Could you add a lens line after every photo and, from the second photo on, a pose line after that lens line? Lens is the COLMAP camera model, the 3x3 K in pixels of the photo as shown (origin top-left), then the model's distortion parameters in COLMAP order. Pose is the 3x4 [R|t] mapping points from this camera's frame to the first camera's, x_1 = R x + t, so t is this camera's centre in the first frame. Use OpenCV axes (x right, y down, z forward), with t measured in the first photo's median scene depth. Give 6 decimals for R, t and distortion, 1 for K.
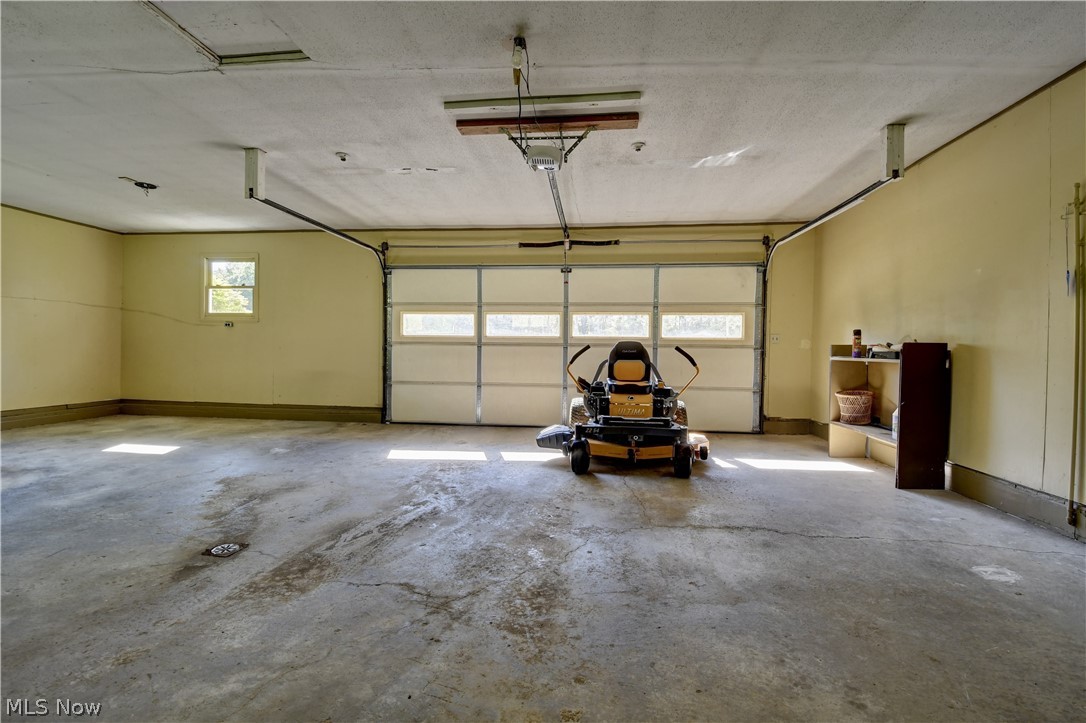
lens RADIAL K [[476.7, 0, 543.8], [0, 476.7, 358.1], [0, 0, 1]] dist [0.002158, -0.012060]
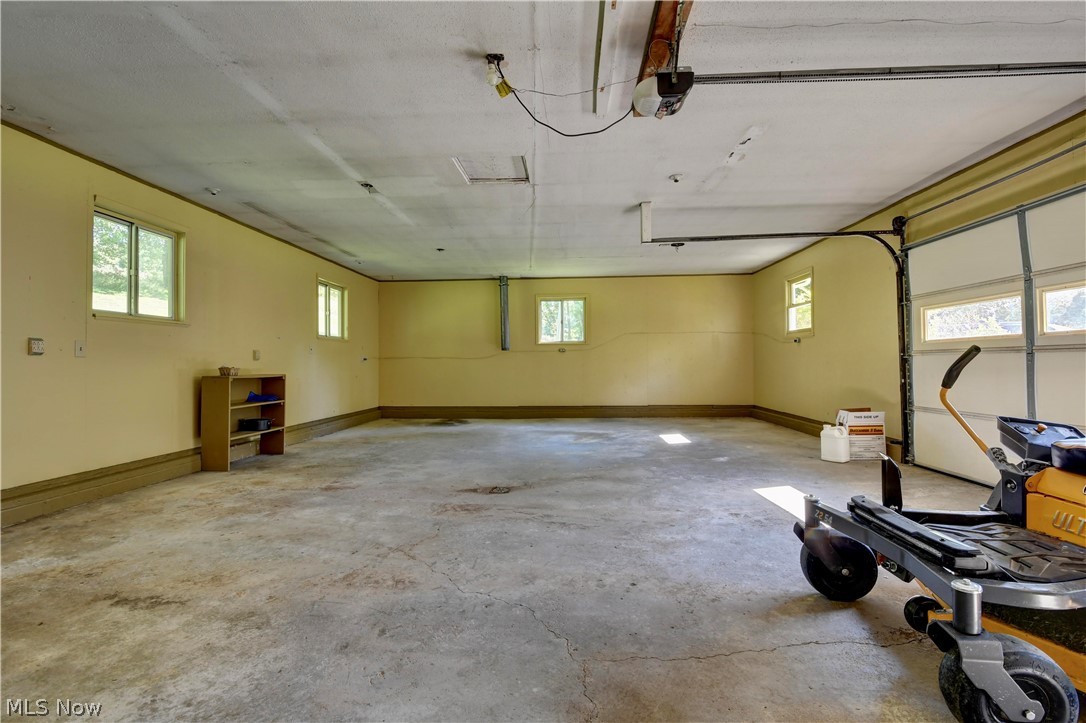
lens RADIAL K [[476.7, 0, 544.8], [0, 476.7, 359.3], [0, 0, 1]] dist [0.002158, -0.012060]
pose [[0.043710, -0.022278, -0.998796, 0.595722], [-0.007241, 0.999718, -0.022616, -0.002678], [0.999018, 0.008221, 0.043536, 0.674397]]
